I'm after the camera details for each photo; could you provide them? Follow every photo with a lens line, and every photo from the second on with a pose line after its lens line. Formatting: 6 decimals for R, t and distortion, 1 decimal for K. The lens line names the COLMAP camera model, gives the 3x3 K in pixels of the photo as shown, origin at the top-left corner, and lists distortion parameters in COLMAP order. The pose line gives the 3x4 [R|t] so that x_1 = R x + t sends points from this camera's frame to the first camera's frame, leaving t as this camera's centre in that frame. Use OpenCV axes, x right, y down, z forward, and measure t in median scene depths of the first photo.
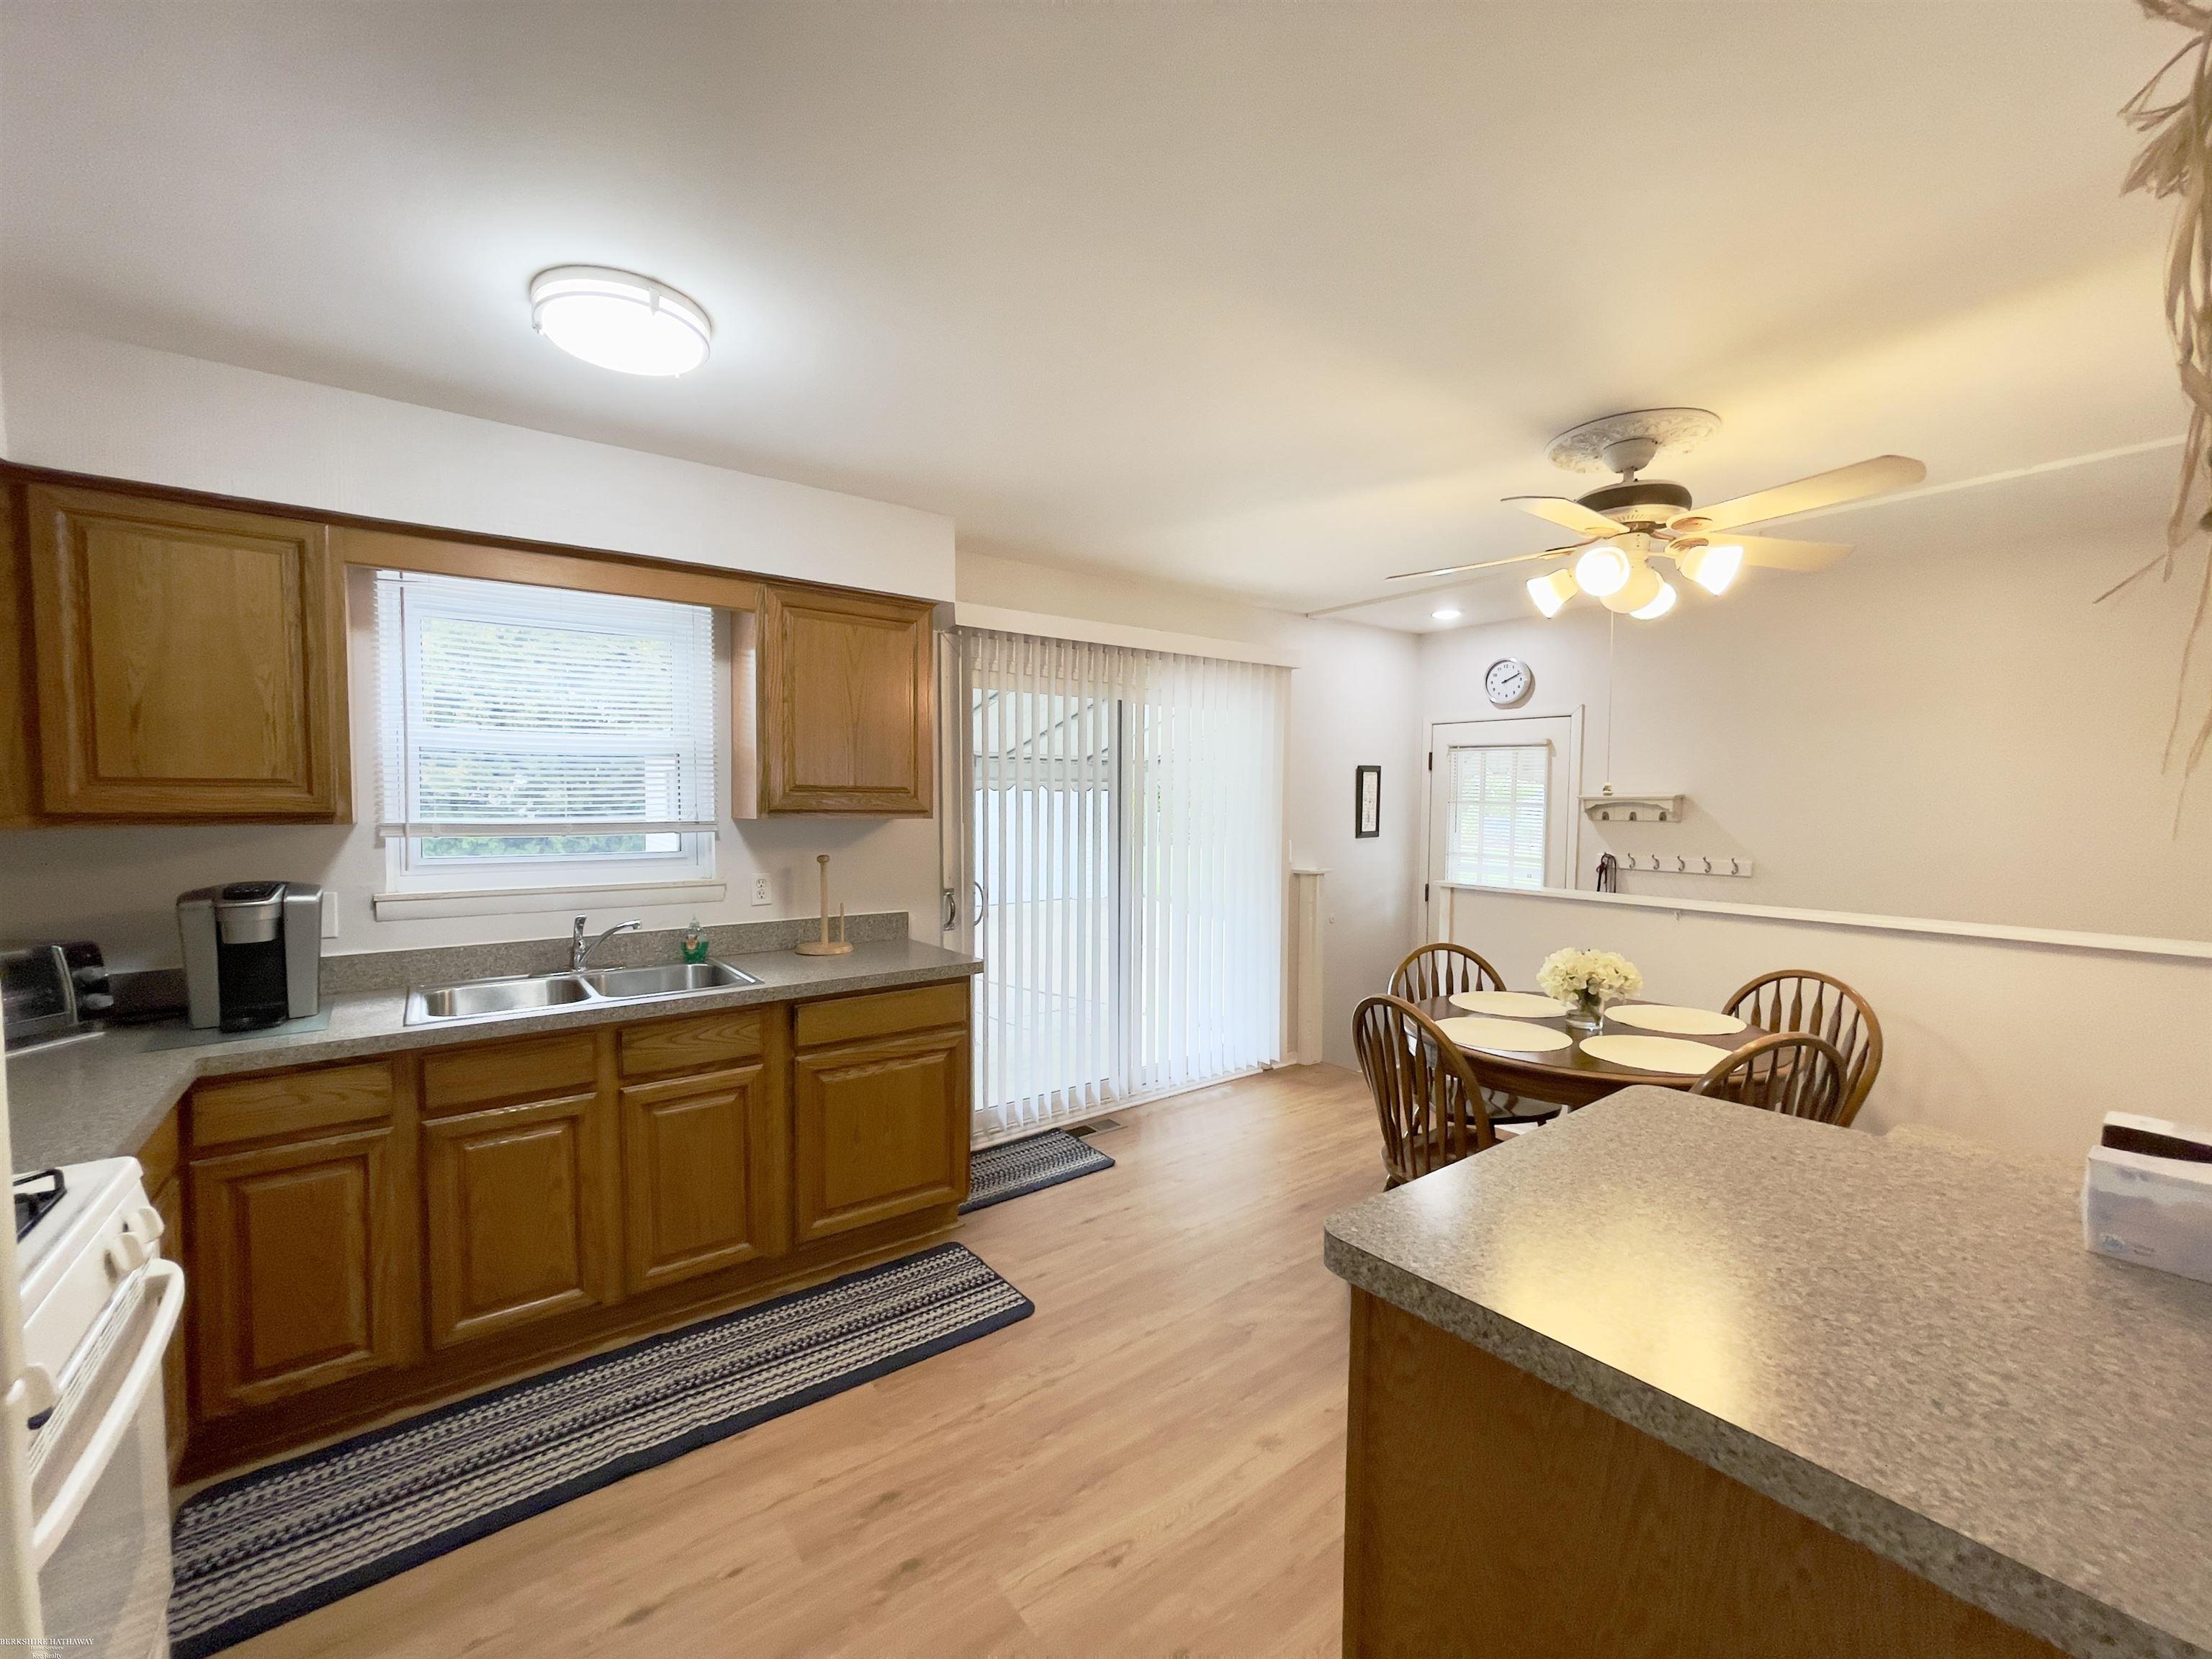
lens RADIAL K [[889.1, 0, 1105.2], [0, 889.1, 829.4], [0, 0, 1]] dist [0.000455, 0.000006]
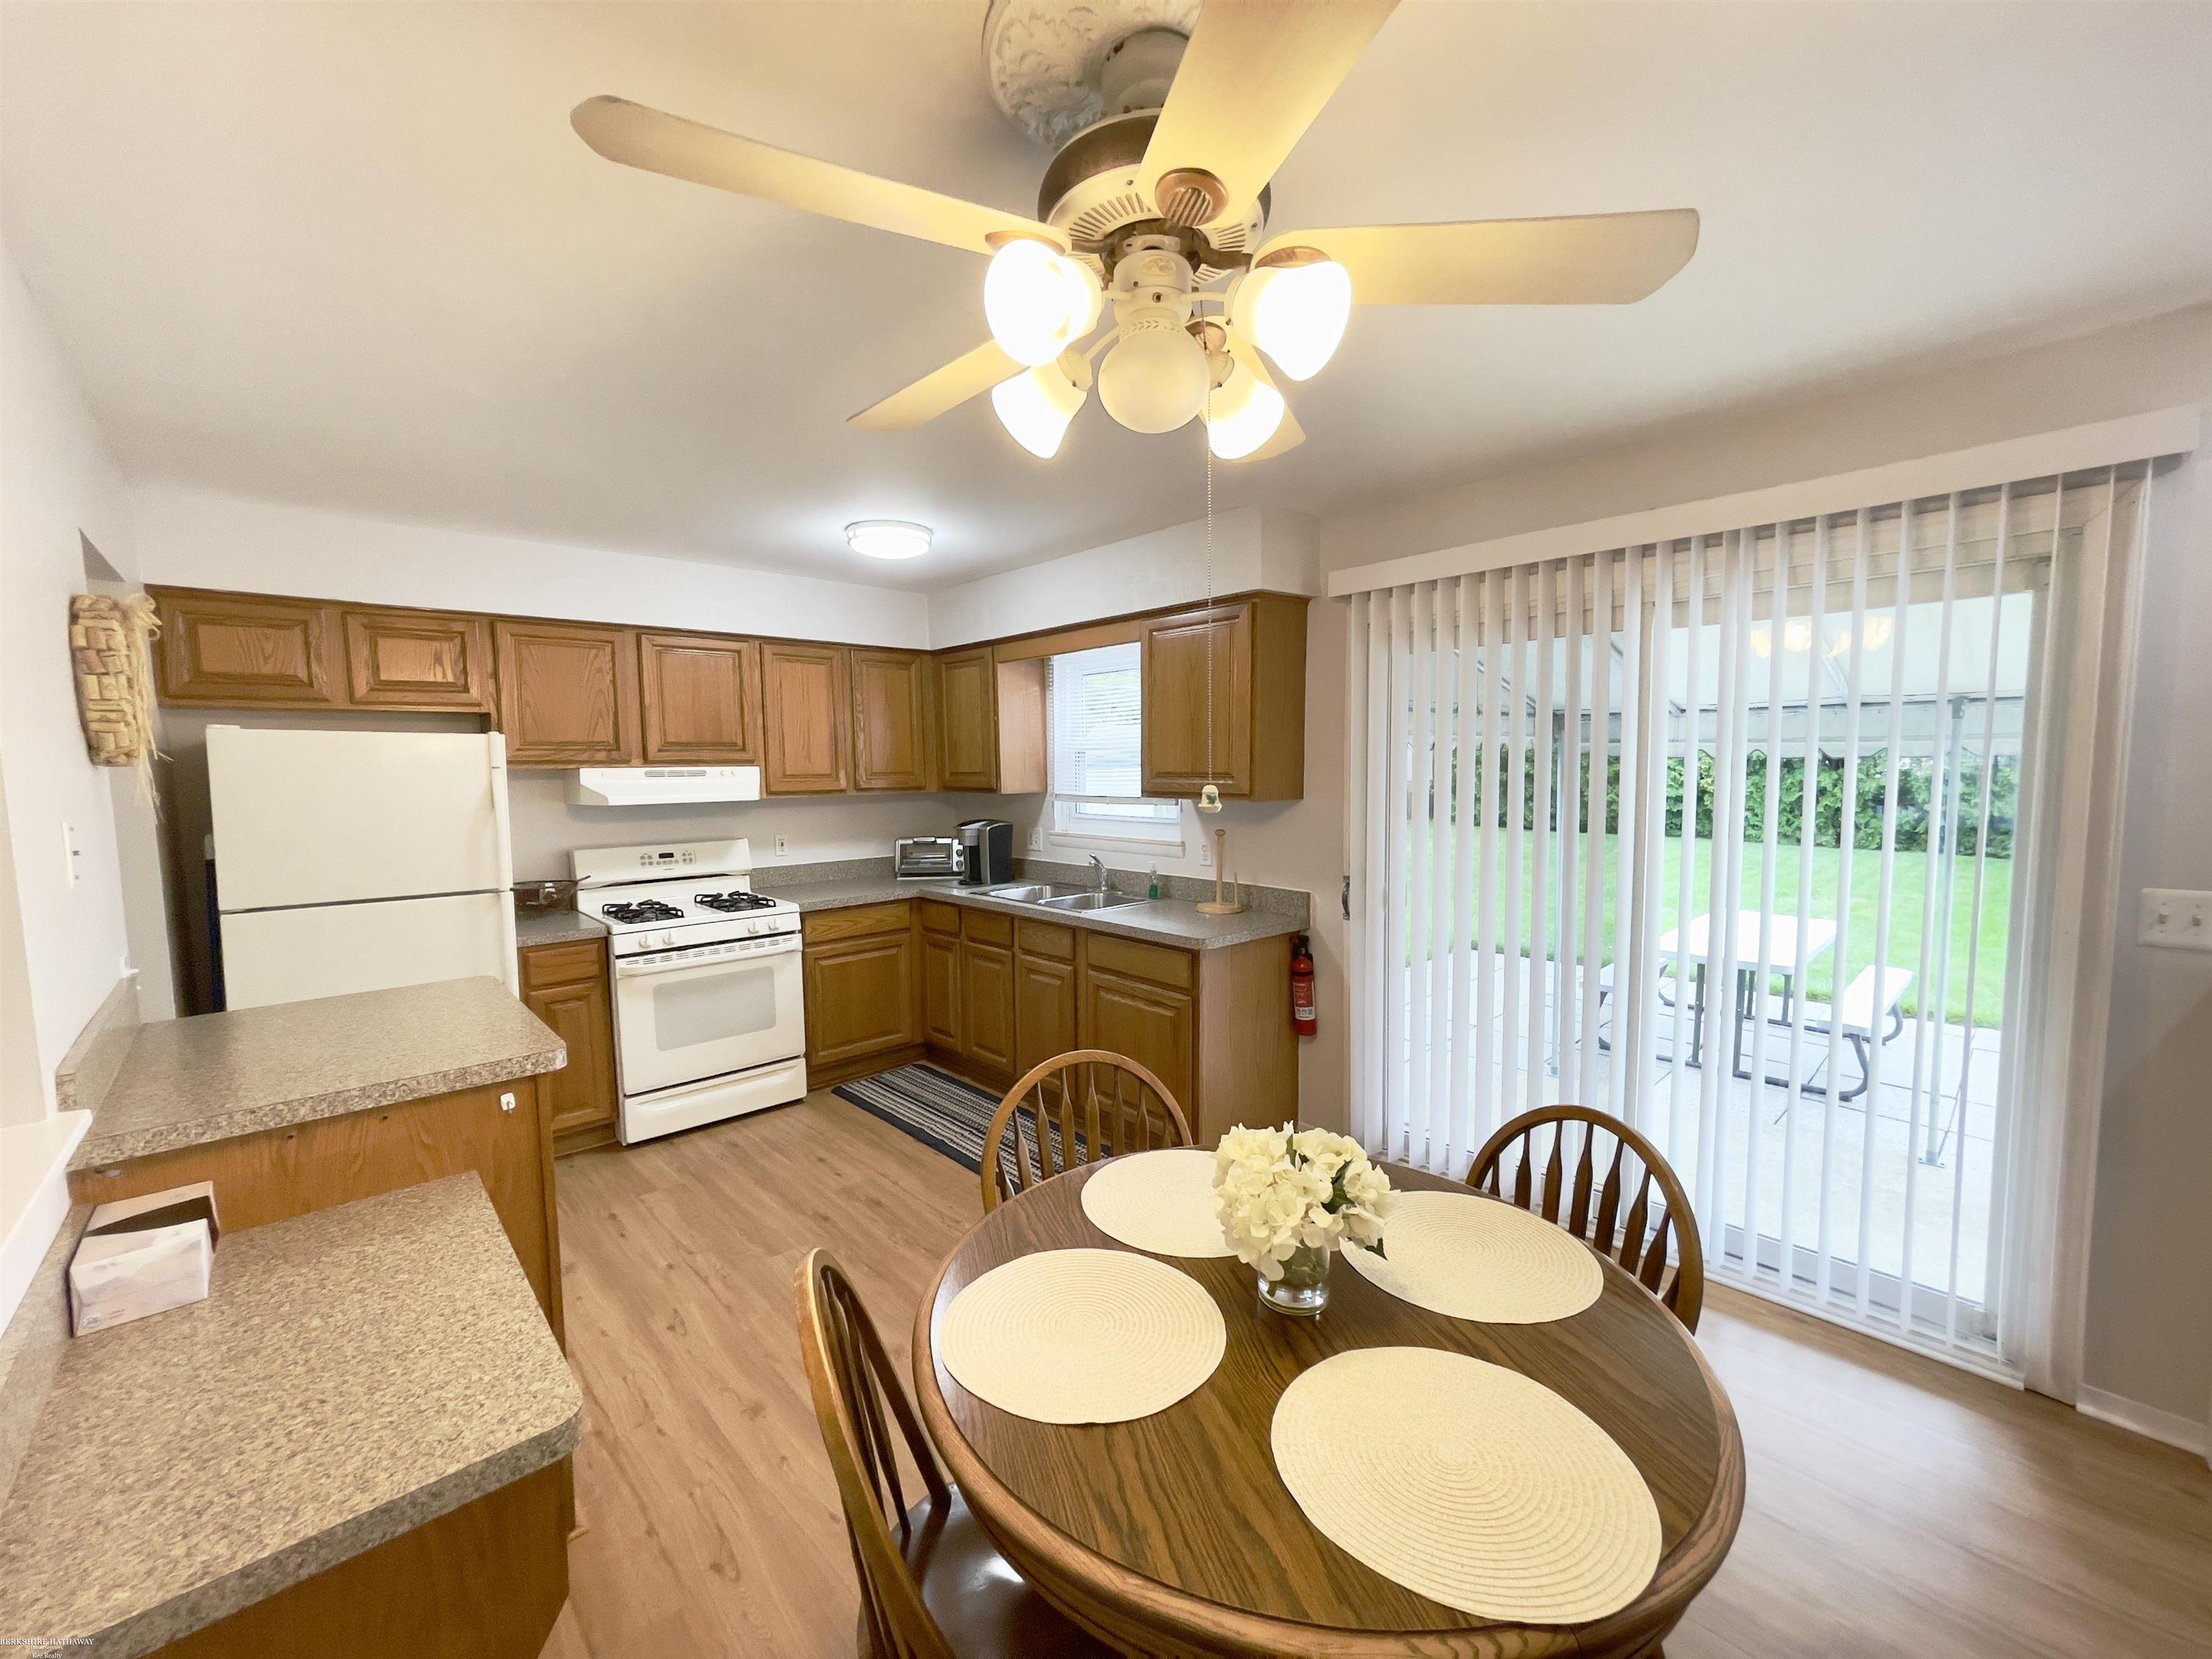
lens RADIAL K [[889.1, 0, 1105.9], [0, 889.1, 838.6], [0, 0, 1]] dist [0.000455, 0.000006]
pose [[0.107391, 0.074838, -0.991396, 1.092996], [-0.027855, 0.996998, 0.072243, -0.050321], [0.993827, 0.019857, 0.109153, 0.955561]]
